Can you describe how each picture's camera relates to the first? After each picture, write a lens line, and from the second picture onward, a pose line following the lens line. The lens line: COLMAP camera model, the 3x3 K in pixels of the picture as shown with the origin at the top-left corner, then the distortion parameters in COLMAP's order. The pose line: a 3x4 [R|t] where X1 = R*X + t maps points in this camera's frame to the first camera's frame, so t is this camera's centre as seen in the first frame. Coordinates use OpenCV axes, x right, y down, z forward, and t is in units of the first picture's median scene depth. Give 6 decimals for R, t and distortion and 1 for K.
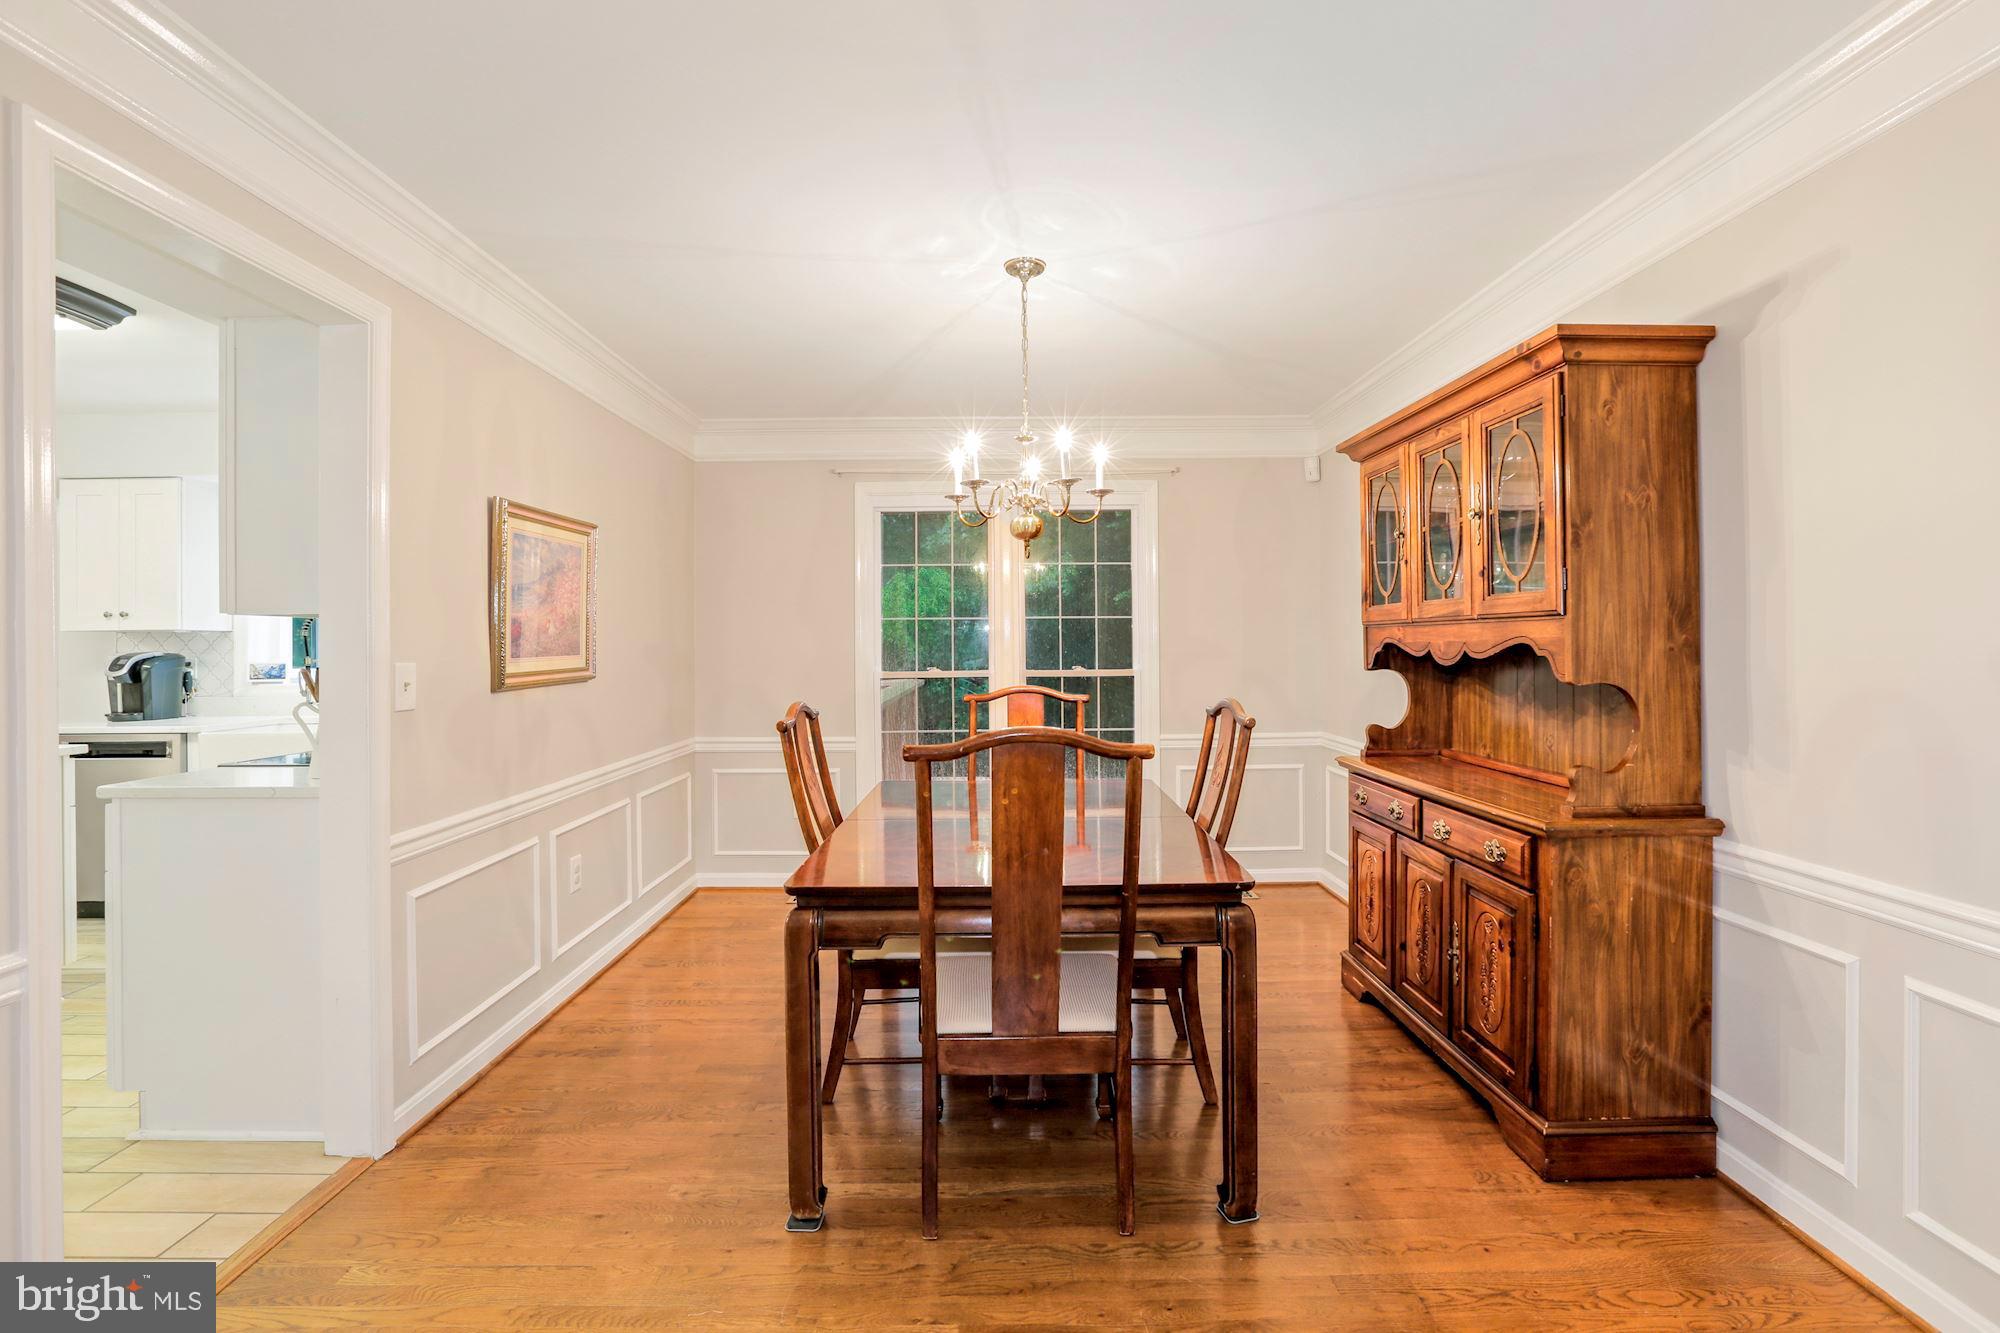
lens RADIAL K [[923.4, 0, 1004.3], [0, 923.4, 636.3], [0, 0, 1]] dist [-0.037949, 0.006285]
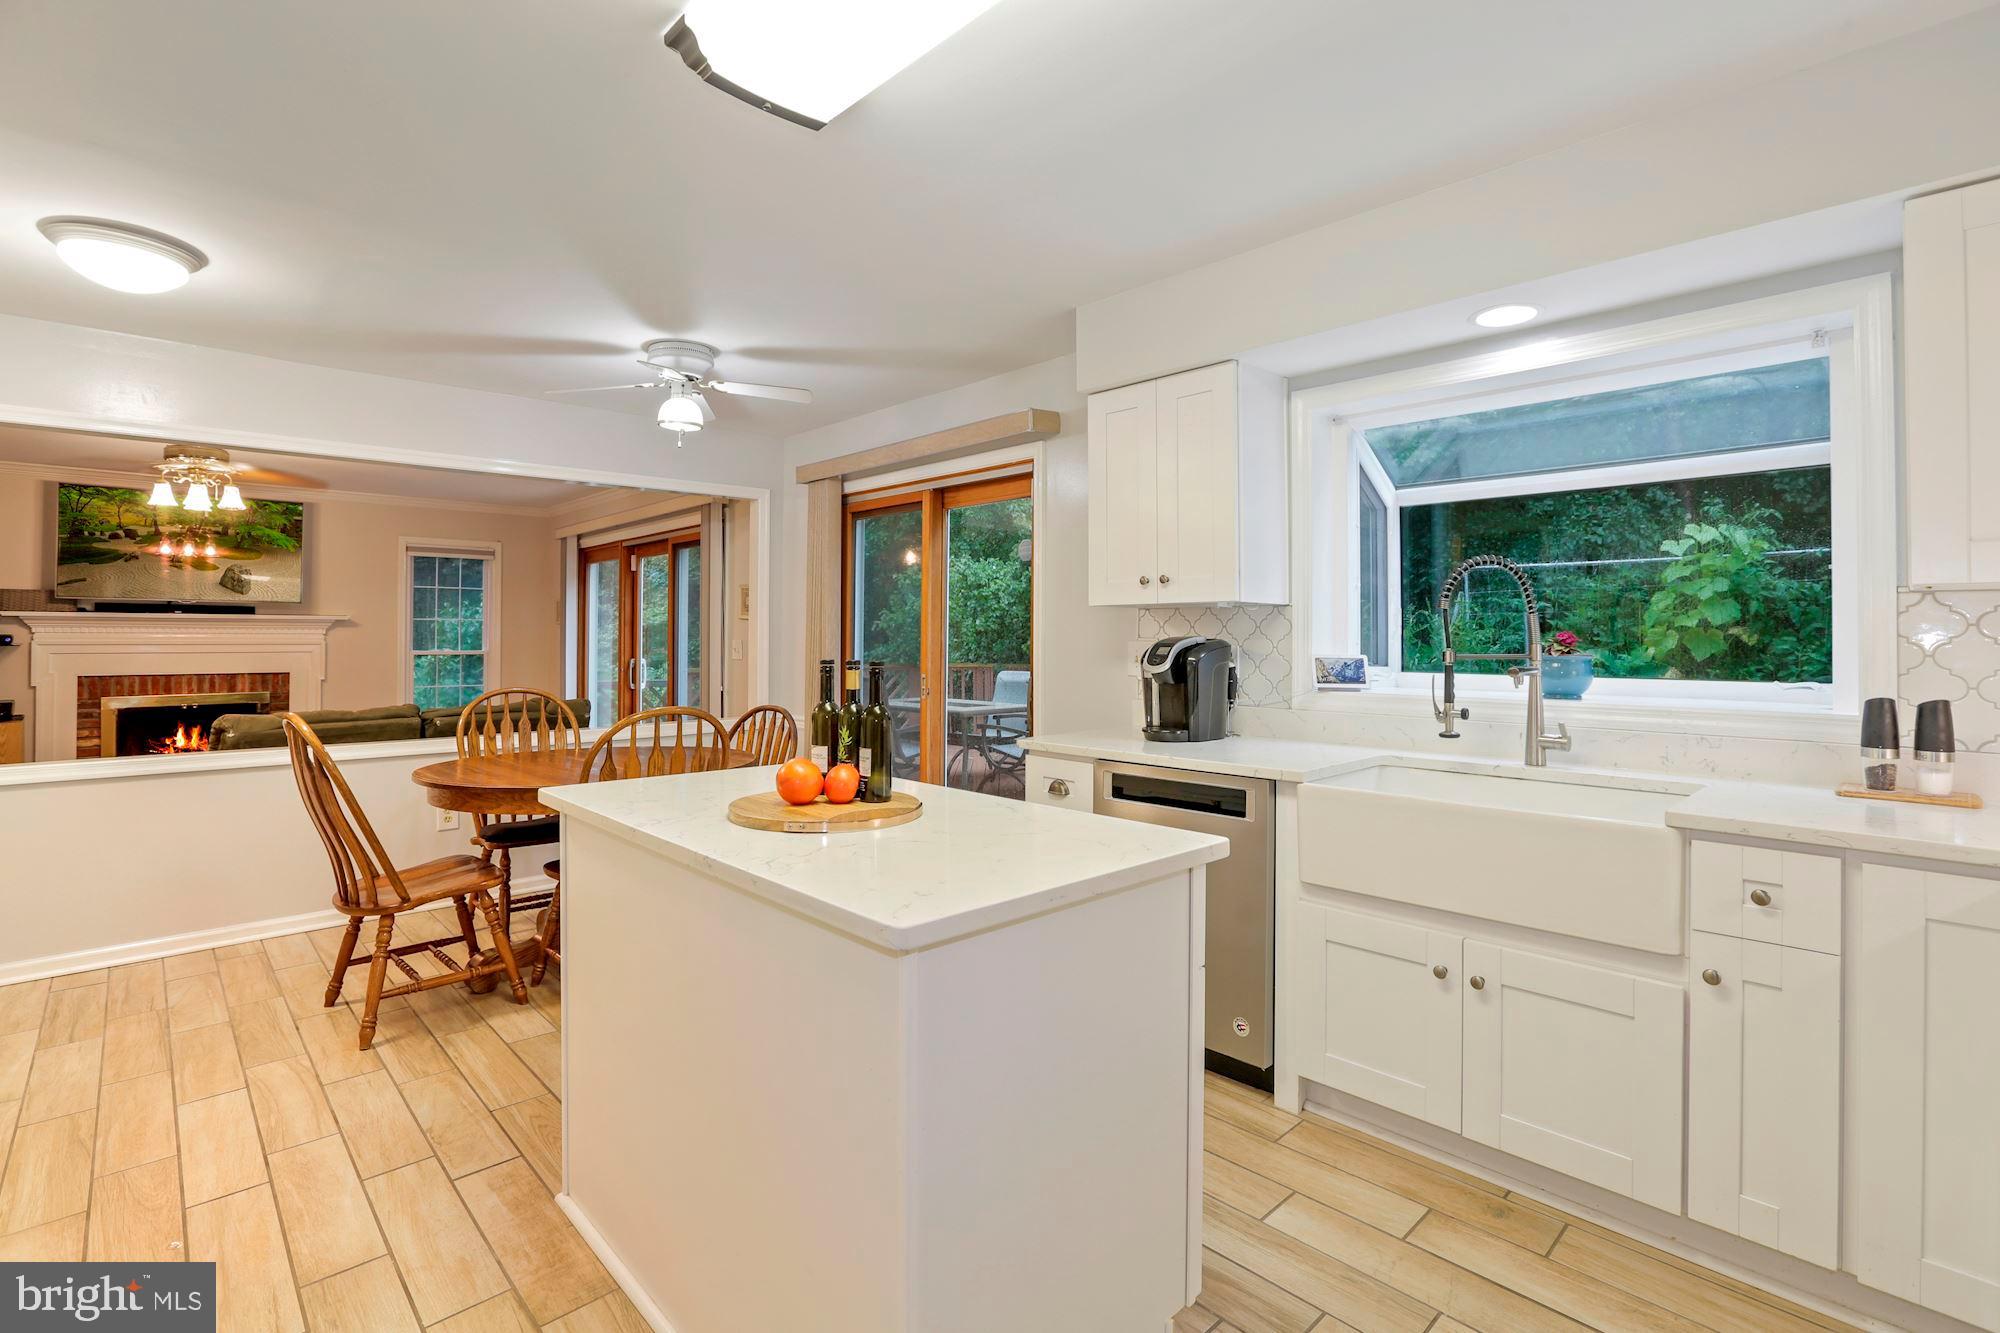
lens RADIAL K [[923.4, 0, 1011.2], [0, 923.4, 637.0], [0, 0, 1]] dist [-0.037949, 0.006285]
pose [[0.692733, 0.008728, -0.721141, -1.081388], [-0.000496, 0.999932, 0.011625, 0.019507], [0.721194, -0.007695, 0.692690, 0.846954]]
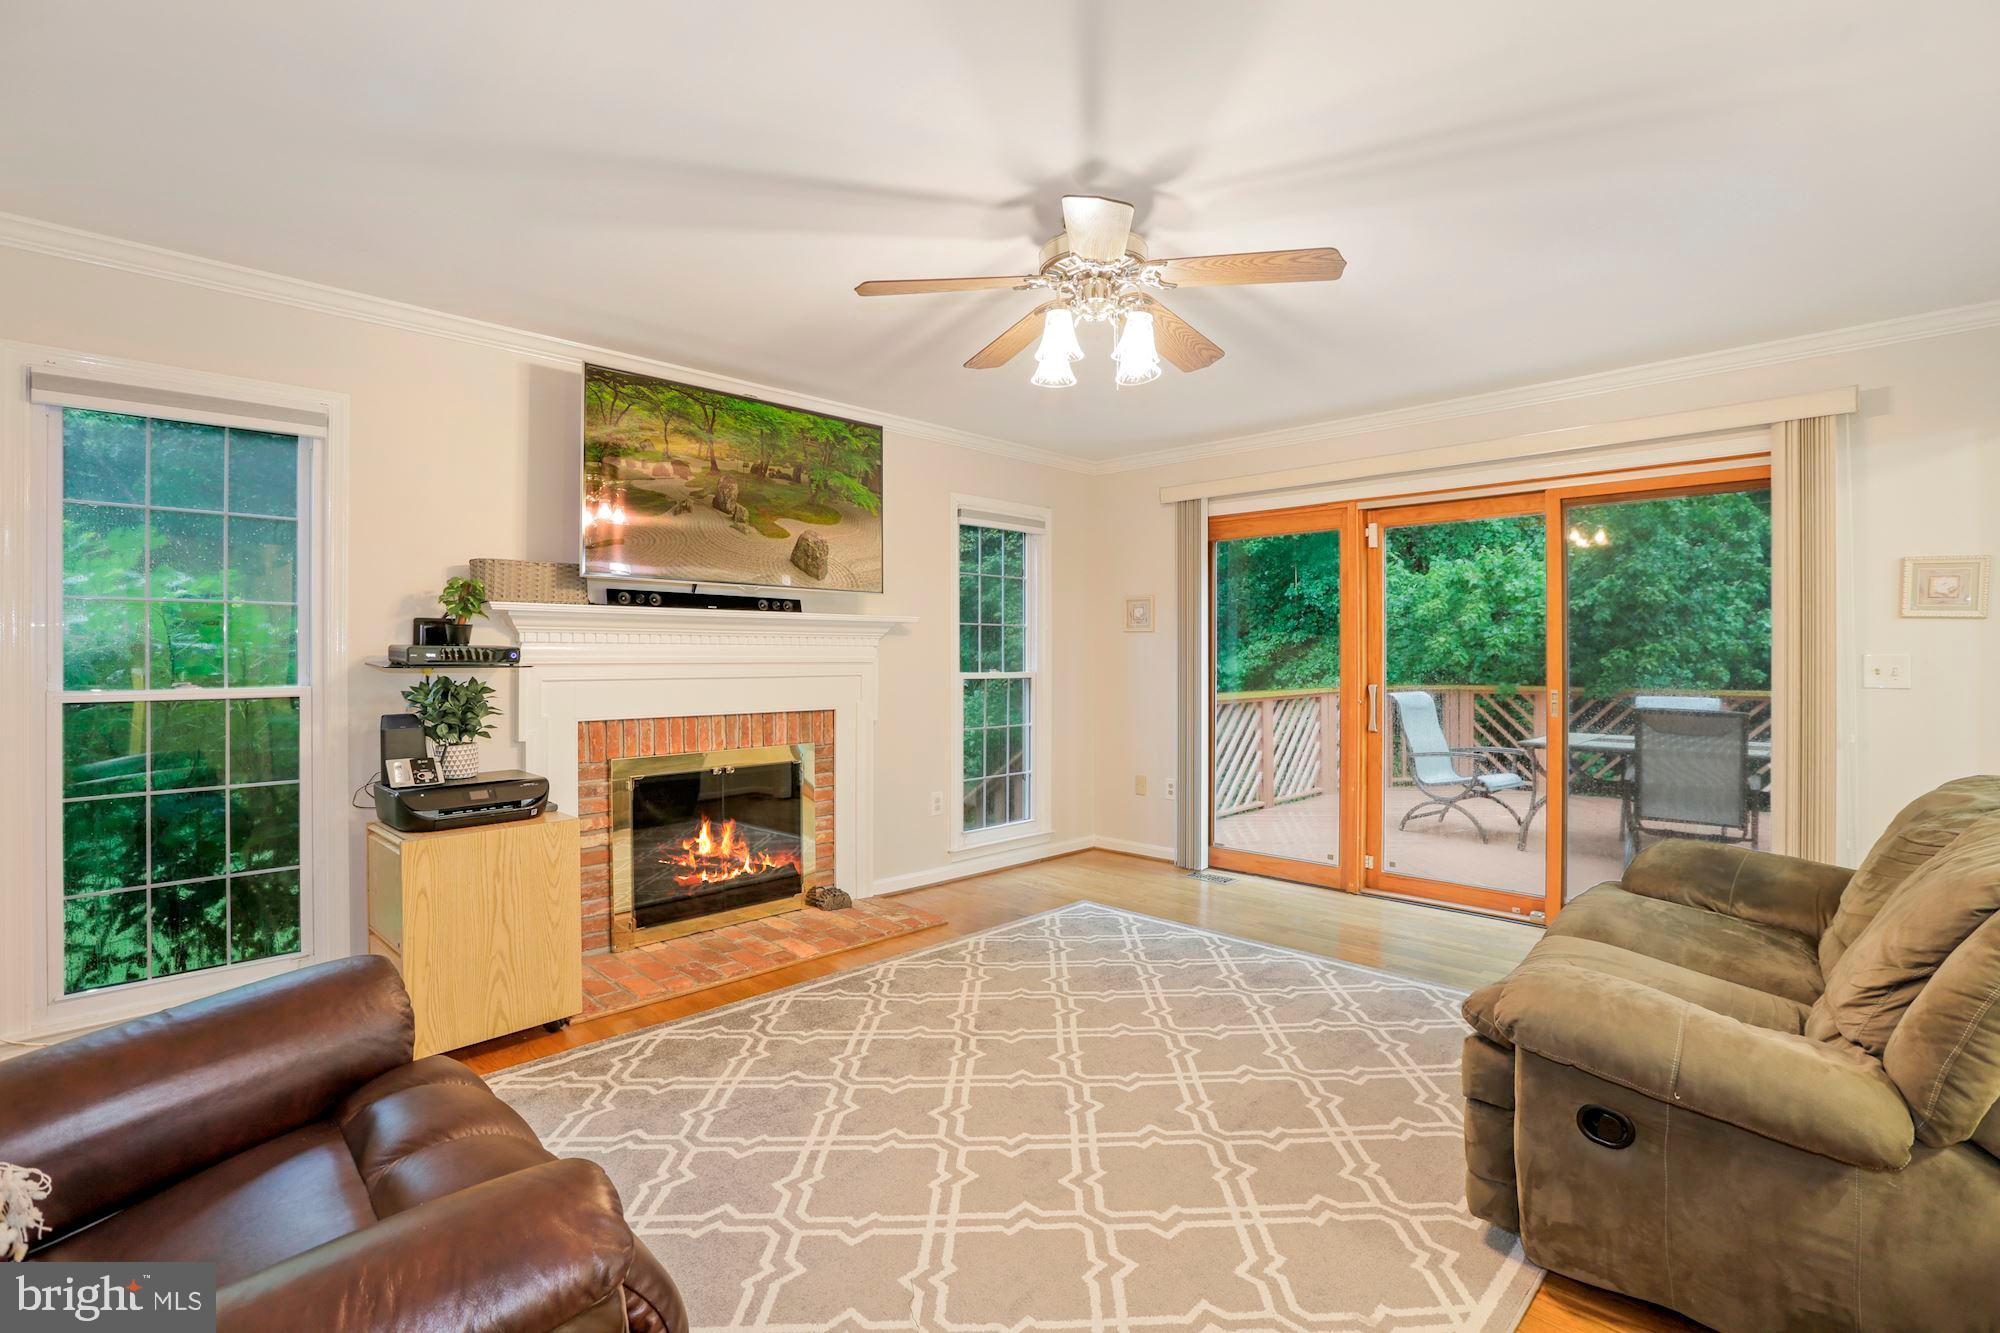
lens RADIAL K [[923.4, 0, 1000.5], [0, 923.4, 659.3], [0, 0, 1]] dist [-0.037949, 0.006285]
pose [[0.716157, 0.012018, -0.697836, -3.385914], [0.000065, 0.999851, 0.017286, 0.040098], [0.697940, -0.012425, 0.716049, 0.081806]]
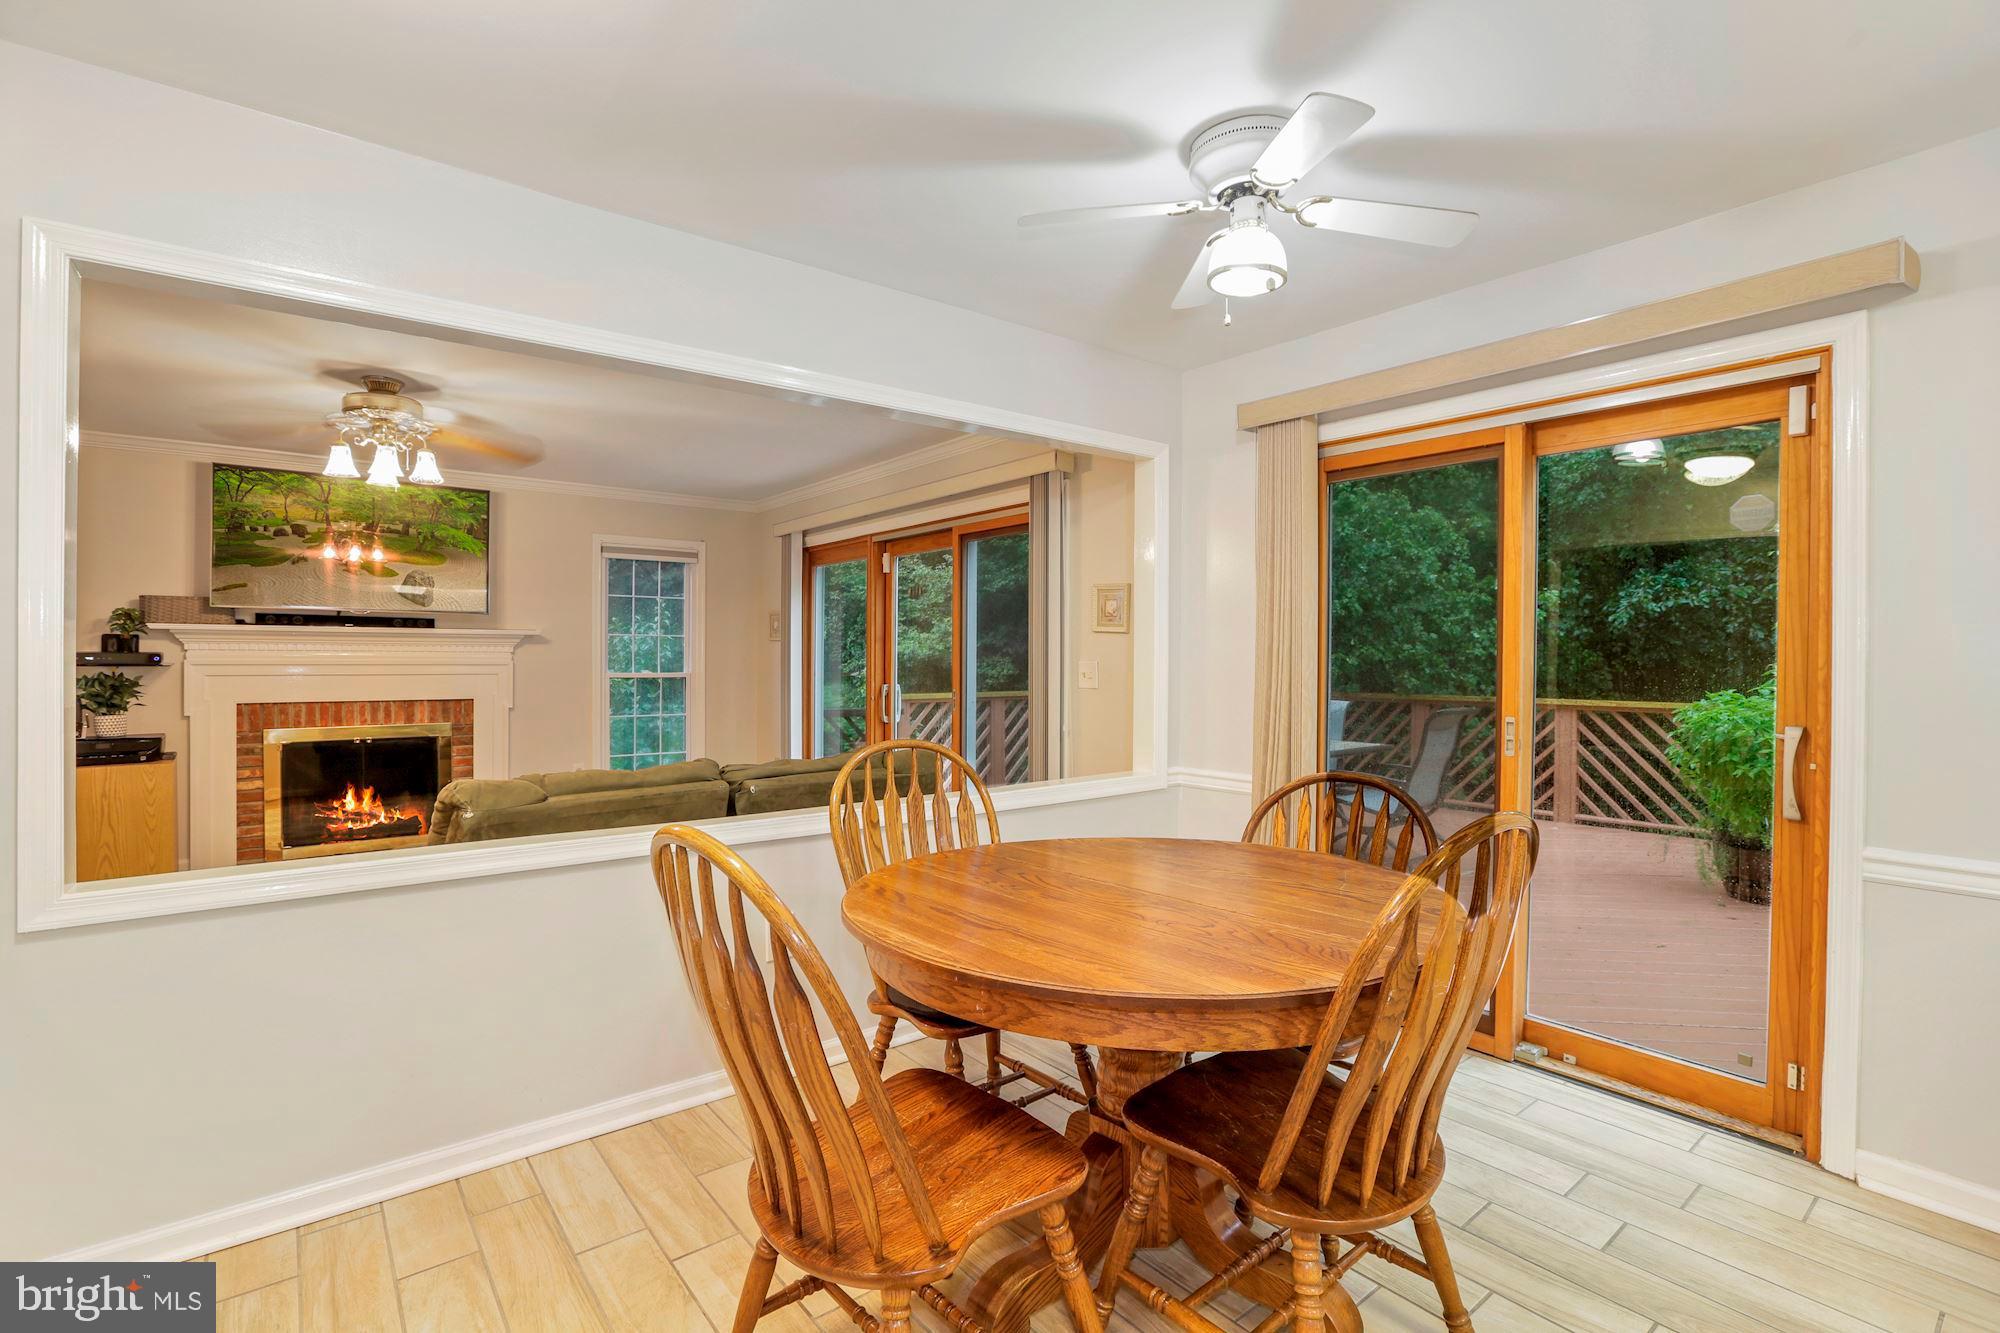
lens RADIAL K [[923.4, 0, 1007.3], [0, 923.4, 668.5], [0, 0, 1]] dist [-0.037949, 0.006285]
pose [[0.618518, 0.021477, -0.785477, -2.046874], [-0.001387, 0.999655, 0.026242, 0.023139], [0.785770, -0.015142, 0.618334, 0.800137]]
